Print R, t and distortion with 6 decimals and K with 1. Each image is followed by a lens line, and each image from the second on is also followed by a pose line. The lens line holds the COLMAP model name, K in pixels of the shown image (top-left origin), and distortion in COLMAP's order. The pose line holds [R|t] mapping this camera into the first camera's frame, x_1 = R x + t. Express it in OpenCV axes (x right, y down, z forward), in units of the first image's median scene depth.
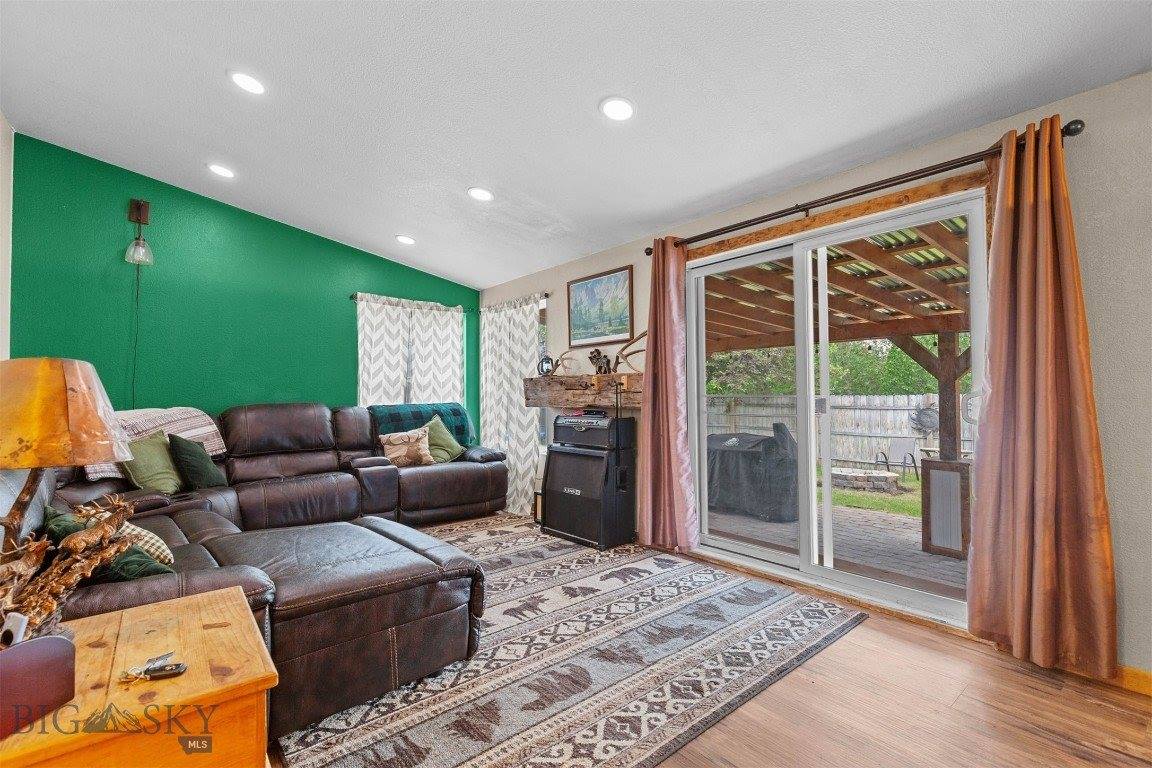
lens RADIAL K [[511.4, 0, 573.3], [0, 511.4, 386.1], [0, 0, 1]] dist [0.001734, -0.000704]
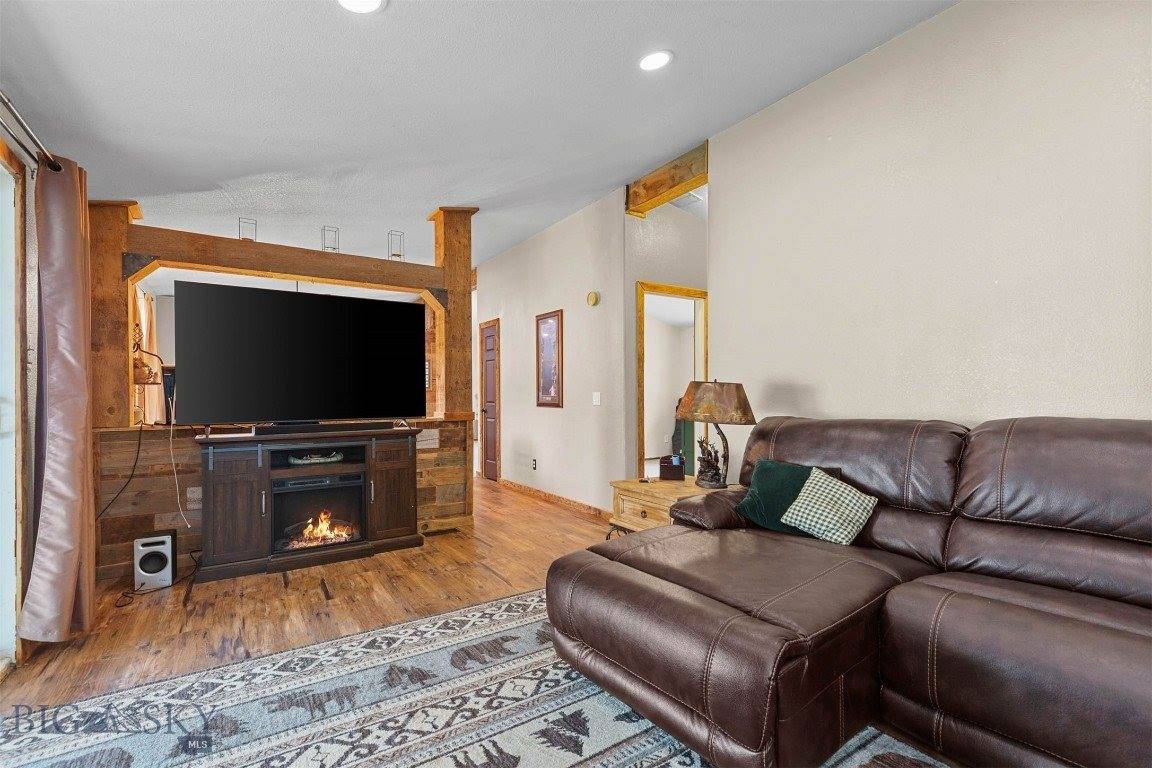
lens RADIAL K [[519.3, 0, 576.7], [0, 519.3, 397.3], [0, 0, 1]] dist [0.005231, 0.000199]
pose [[-0.994155, 0.009240, 0.107570, -0.178707], [0.008052, 0.999902, -0.011476, 0.016352], [-0.107666, -0.010543, -0.994131, 1.046495]]
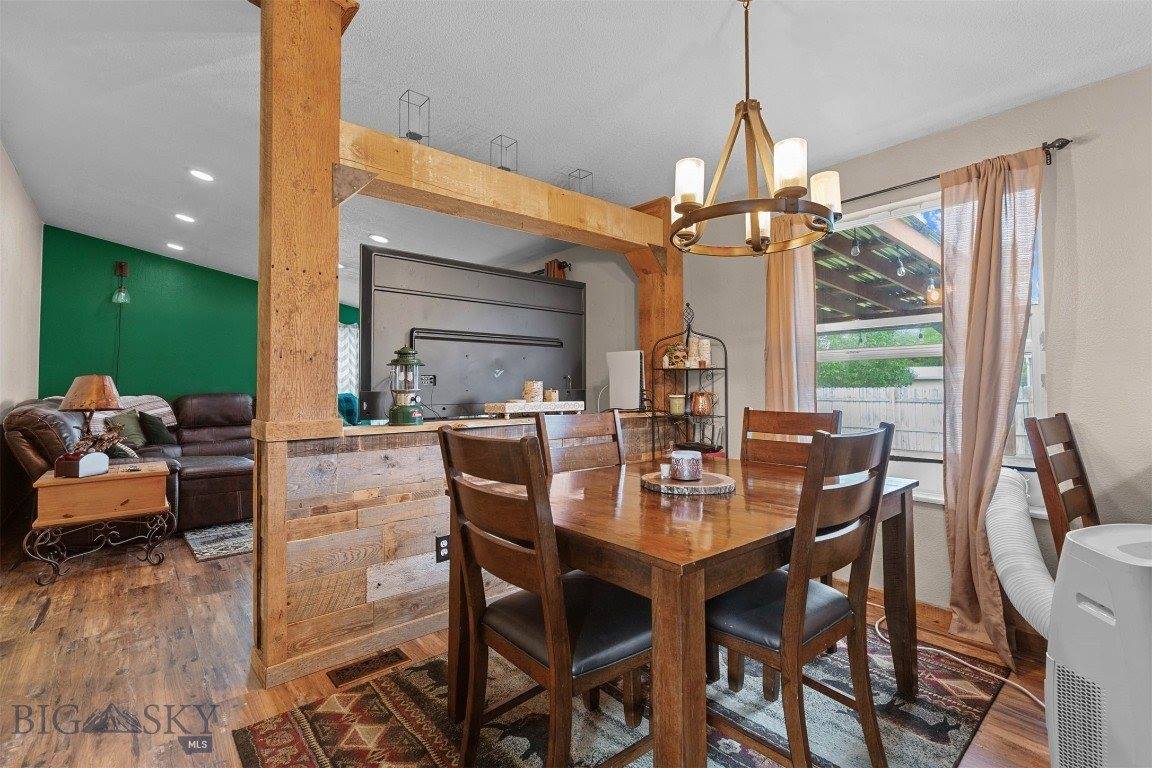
lens RADIAL K [[523.4, 0, 571.1], [0, 523.4, 377.4], [0, 0, 1]] dist [0.000378, 0.000146]
pose [[0.999860, 0.002503, 0.016544, 0.489662], [-0.002449, 0.999992, -0.003270, -0.010765], [-0.016552, 0.003229, 0.999858, -0.607470]]
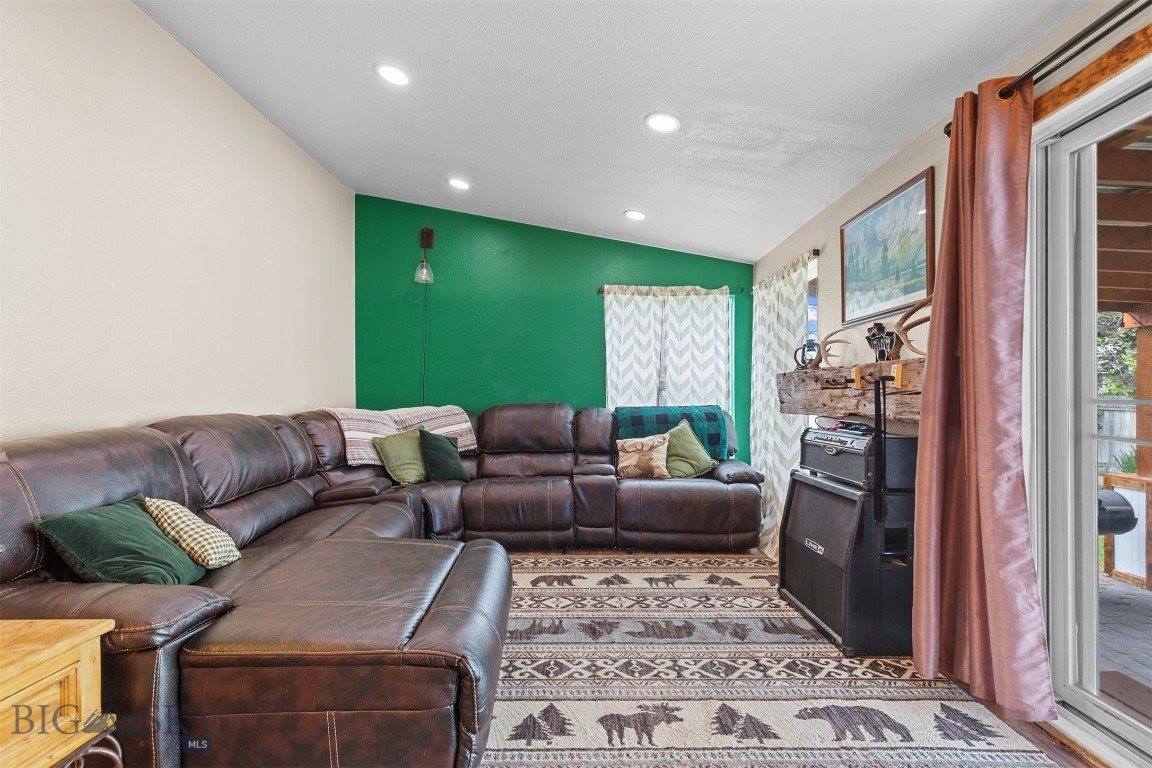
lens RADIAL K [[519.3, 0, 576.7], [0, 519.3, 397.3], [0, 0, 1]] dist [0.005231, 0.000199]
pose [[0.769161, 0.006477, -0.639023, 0.180978], [0.007448, 0.999790, 0.019098, 0.003132], [0.639012, -0.019449, 0.768951, 0.299041]]
